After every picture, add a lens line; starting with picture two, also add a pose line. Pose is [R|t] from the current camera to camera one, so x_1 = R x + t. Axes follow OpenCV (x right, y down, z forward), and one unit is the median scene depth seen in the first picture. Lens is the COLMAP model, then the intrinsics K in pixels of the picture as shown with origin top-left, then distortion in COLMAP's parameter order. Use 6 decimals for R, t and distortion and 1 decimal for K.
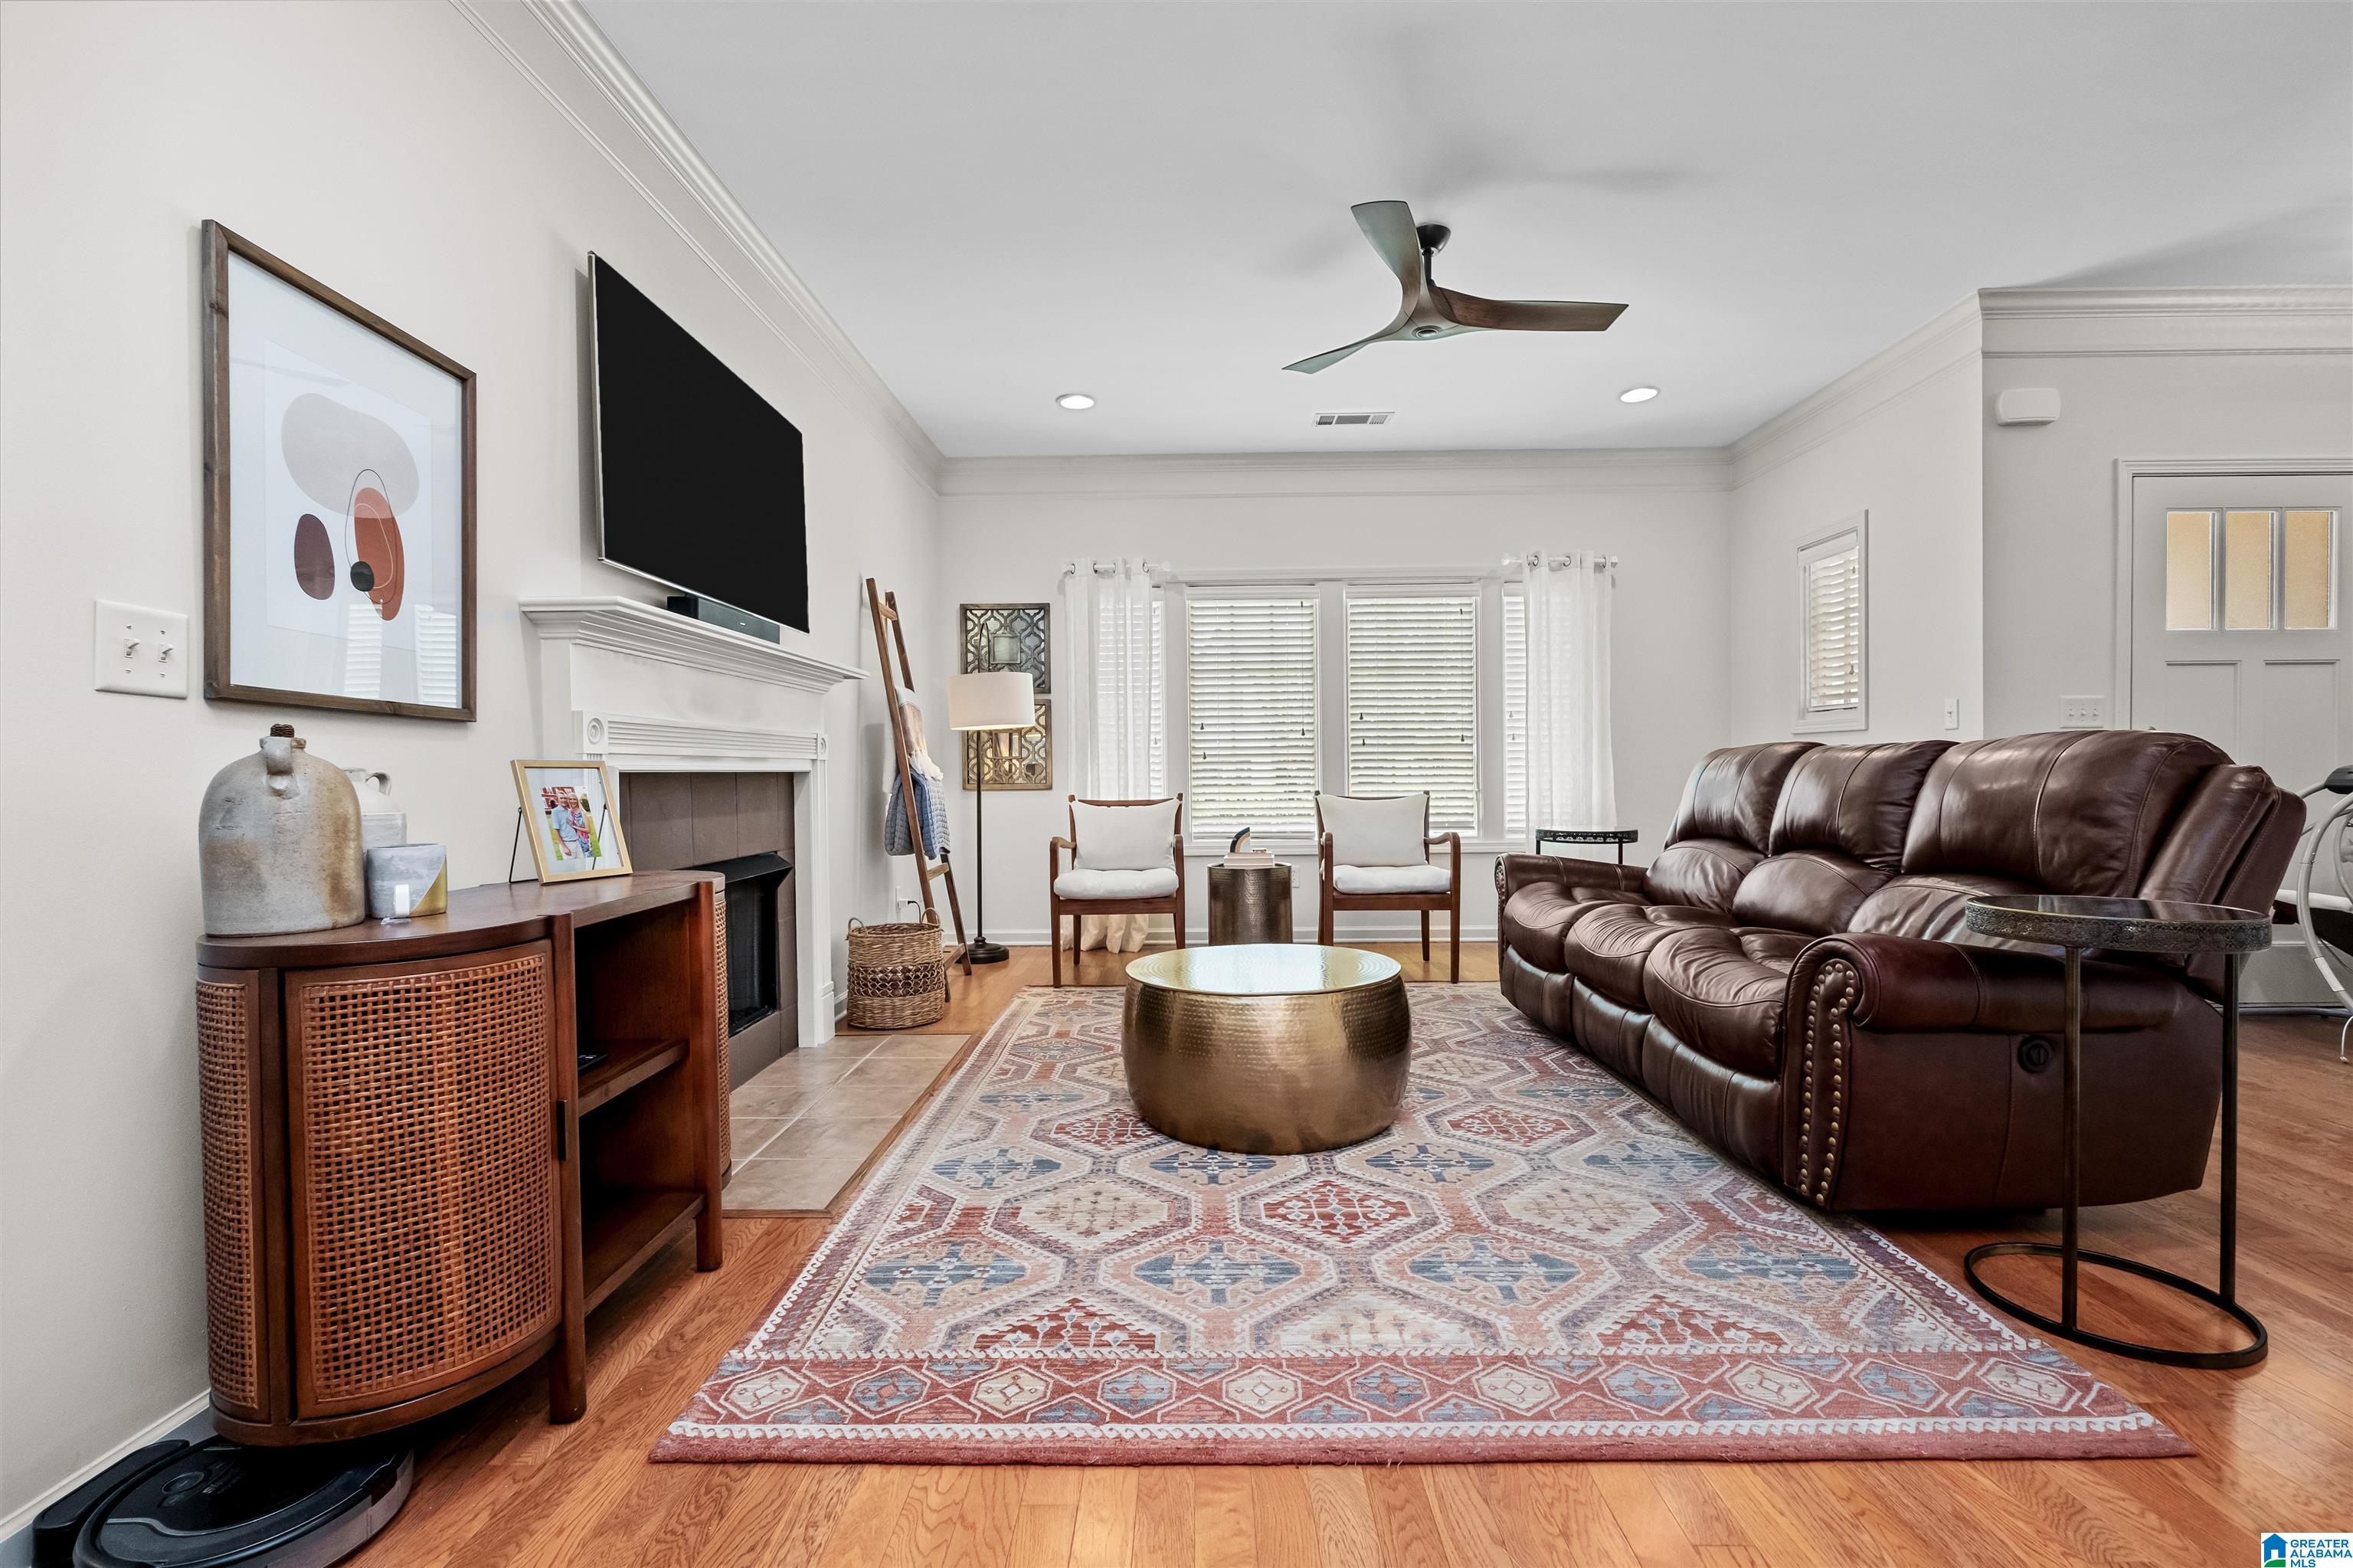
lens RADIAL K [[1011.6, 0, 1182.9], [0, 1011.6, 793.1], [0, 0, 1]] dist [-0.001909, -0.000446]
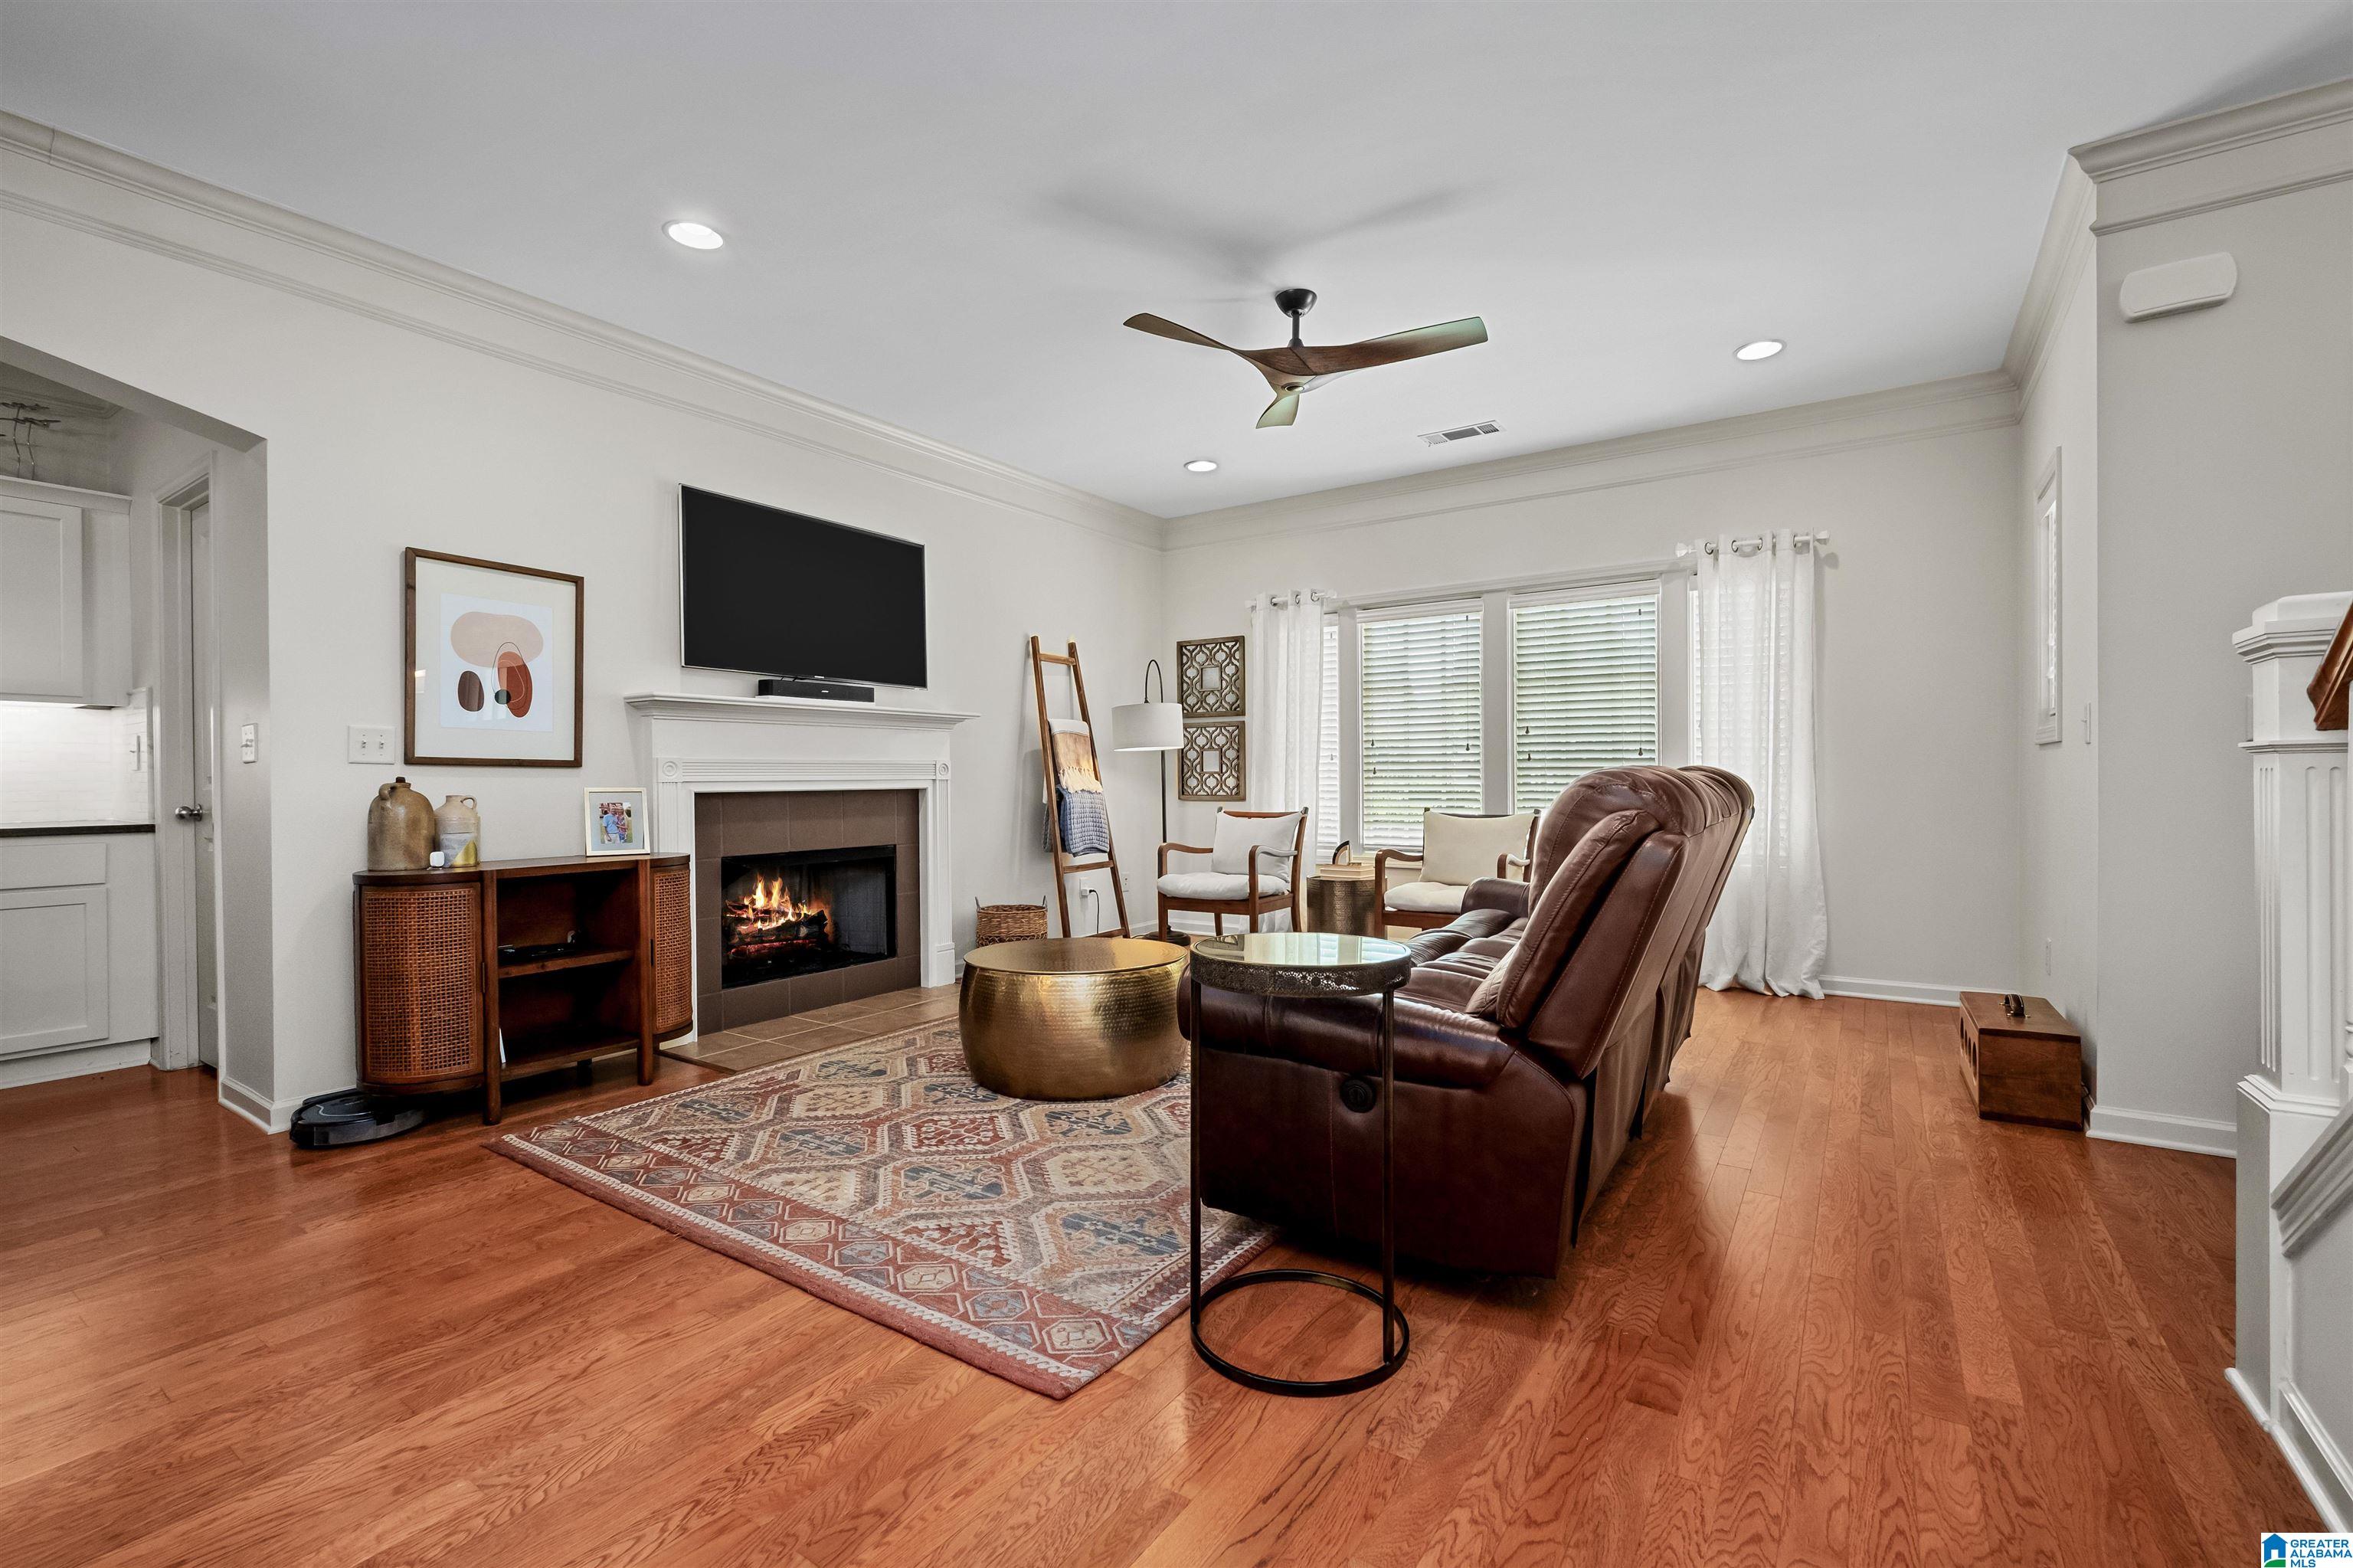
lens RADIAL K [[1011.6, 0, 1182.9], [0, 1011.6, 793.1], [0, 0, 1]] dist [-0.001909, -0.000446]
pose [[0.836780, 0.012376, -0.547399, 0.923128], [-0.012727, 0.999914, 0.003152, -0.032122], [0.547391, 0.004330, 0.836866, 0.043399]]
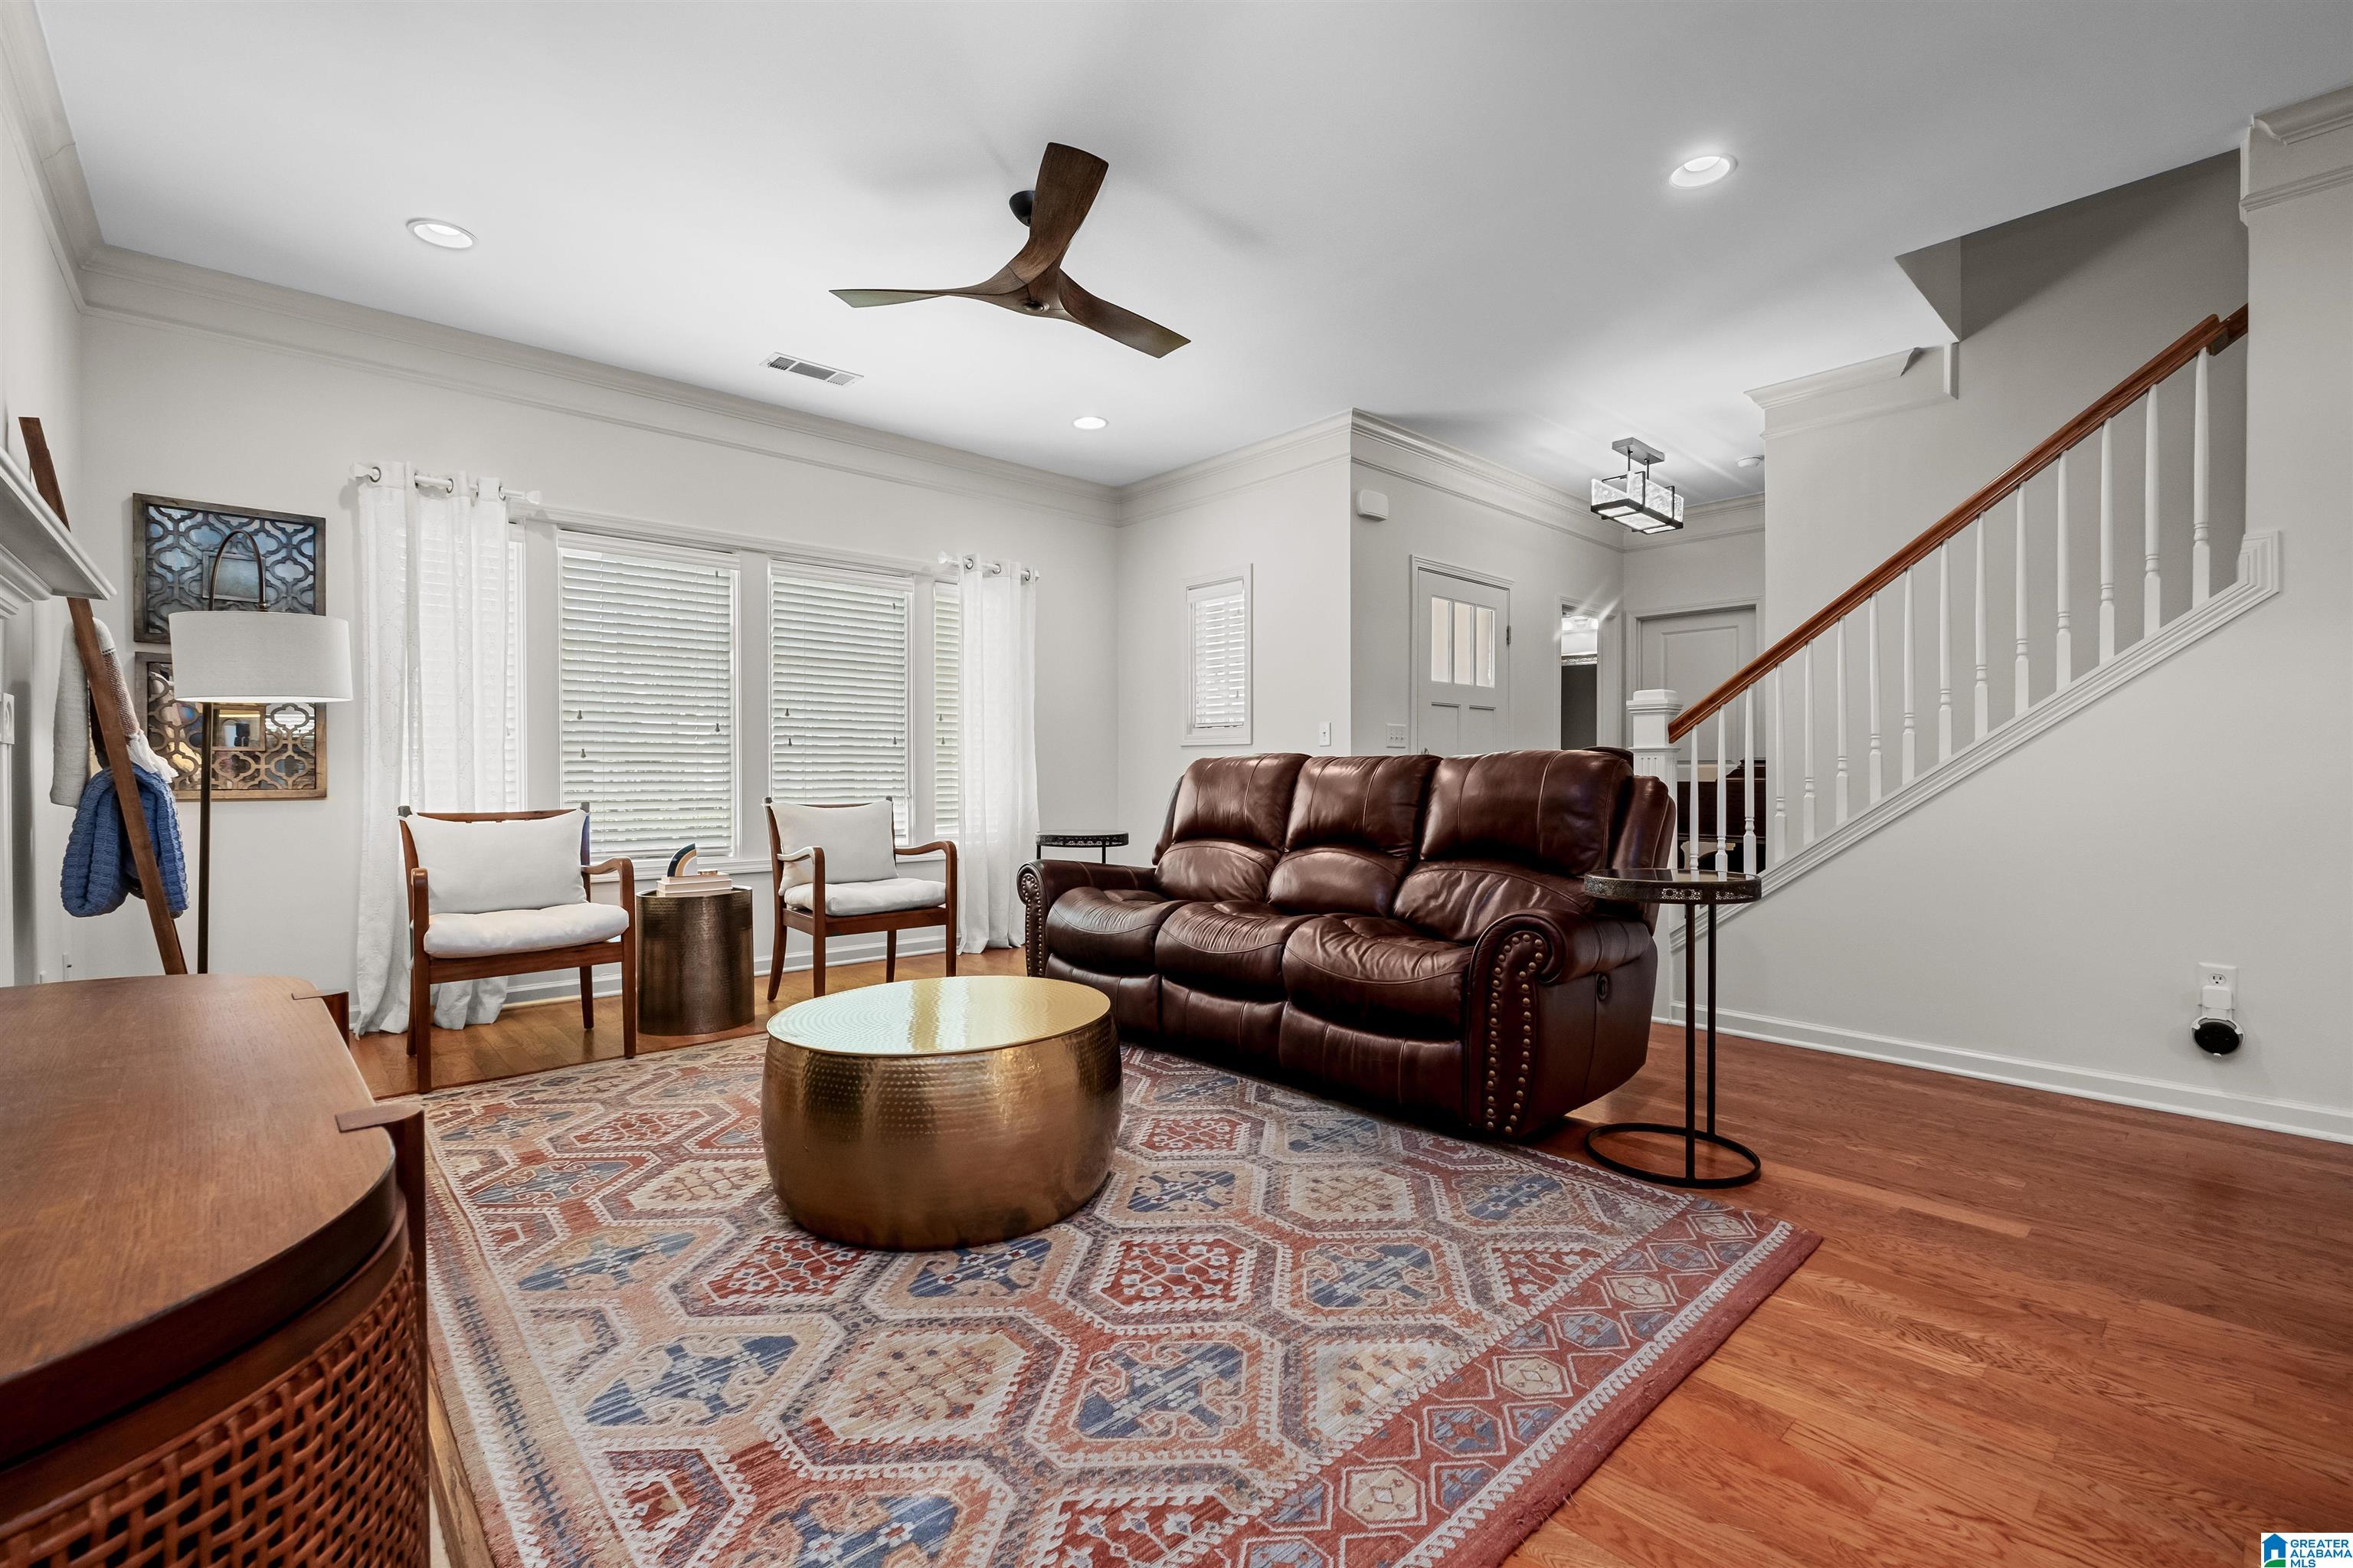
lens RADIAL K [[1017.7, 0, 1176.5], [0, 1017.7, 784.0], [0, 0, 1]] dist [-0.003061, -0.000670]
pose [[0.732872, 0.002552, 0.680362, -0.374747], [0.007573, 0.999900, -0.011907, -0.001679], [-0.680324, 0.013879, 0.732780, 0.282872]]
